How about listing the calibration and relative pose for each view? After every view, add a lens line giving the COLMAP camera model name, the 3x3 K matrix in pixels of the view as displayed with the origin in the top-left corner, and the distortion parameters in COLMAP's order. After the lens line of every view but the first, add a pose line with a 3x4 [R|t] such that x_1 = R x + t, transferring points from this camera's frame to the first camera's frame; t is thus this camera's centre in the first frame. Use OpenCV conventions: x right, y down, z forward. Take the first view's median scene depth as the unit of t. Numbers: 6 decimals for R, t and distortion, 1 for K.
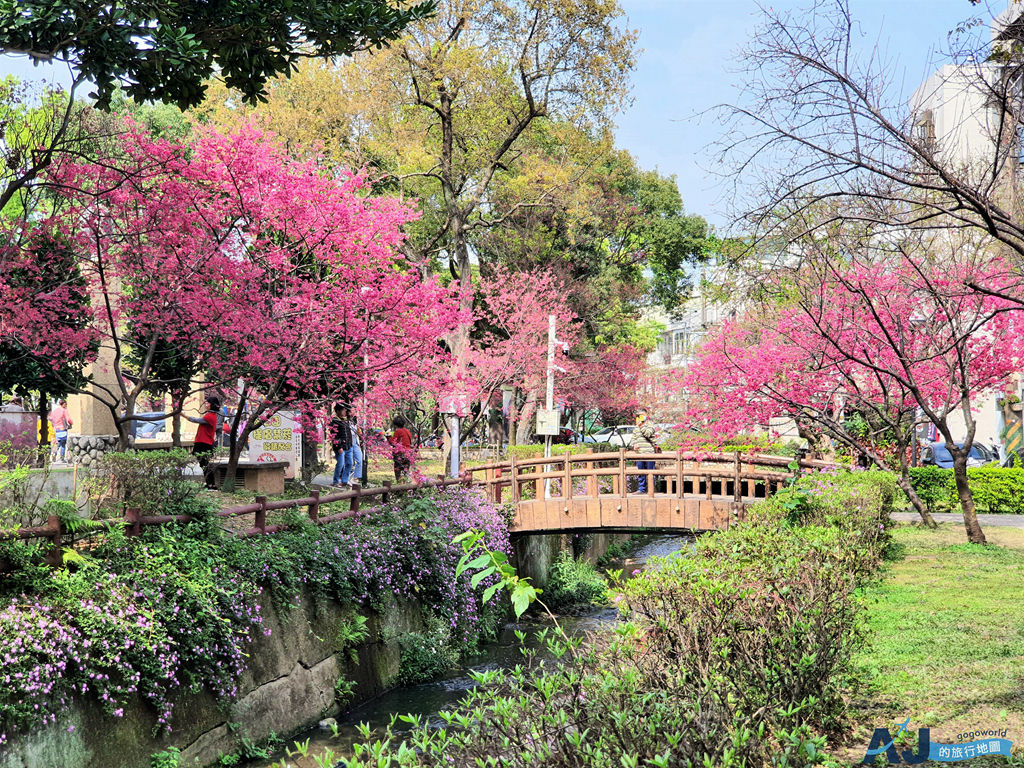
lens RADIAL K [[1546.2, 0, 514.2], [0, 1546.2, 384.9], [0, 0, 1]] dist [0.029050, 0.000000]
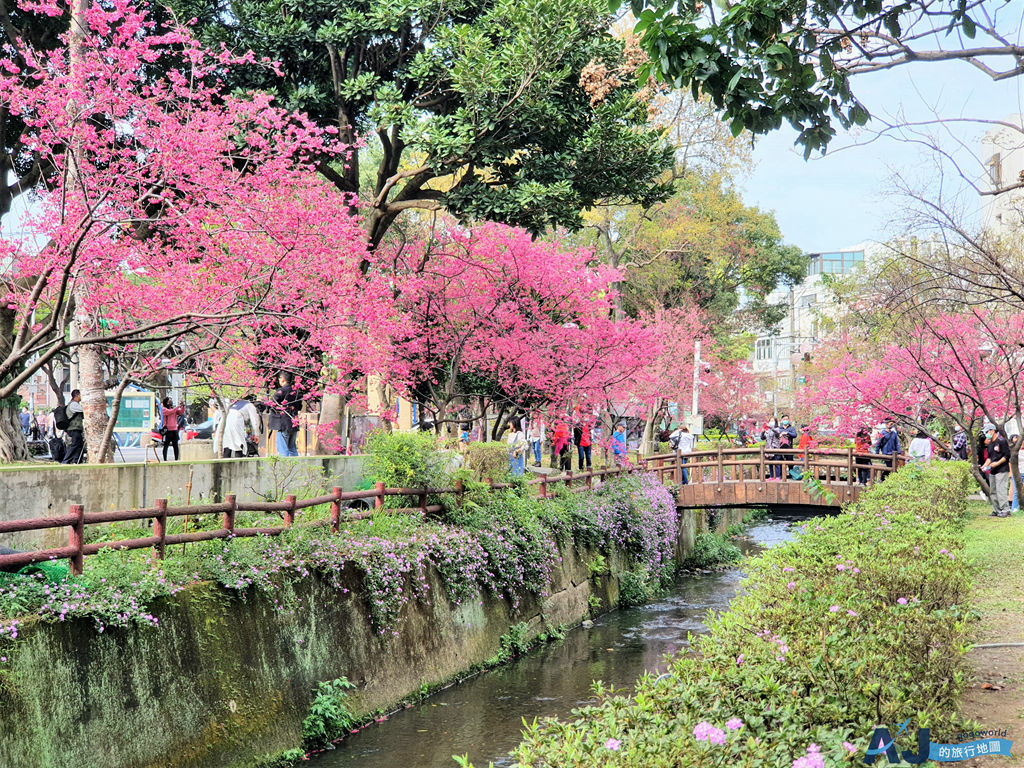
lens RADIAL K [[1546.2, 0, 509.5], [0, 1546.2, 383.7], [0, 0, 1]] dist [0.029050, 0.000000]
pose [[0.998995, 0.008455, -0.044015, -0.116274], [-0.008431, 0.999964, 0.000730, -0.014208], [0.044019, -0.000358, 0.999031, -0.453363]]
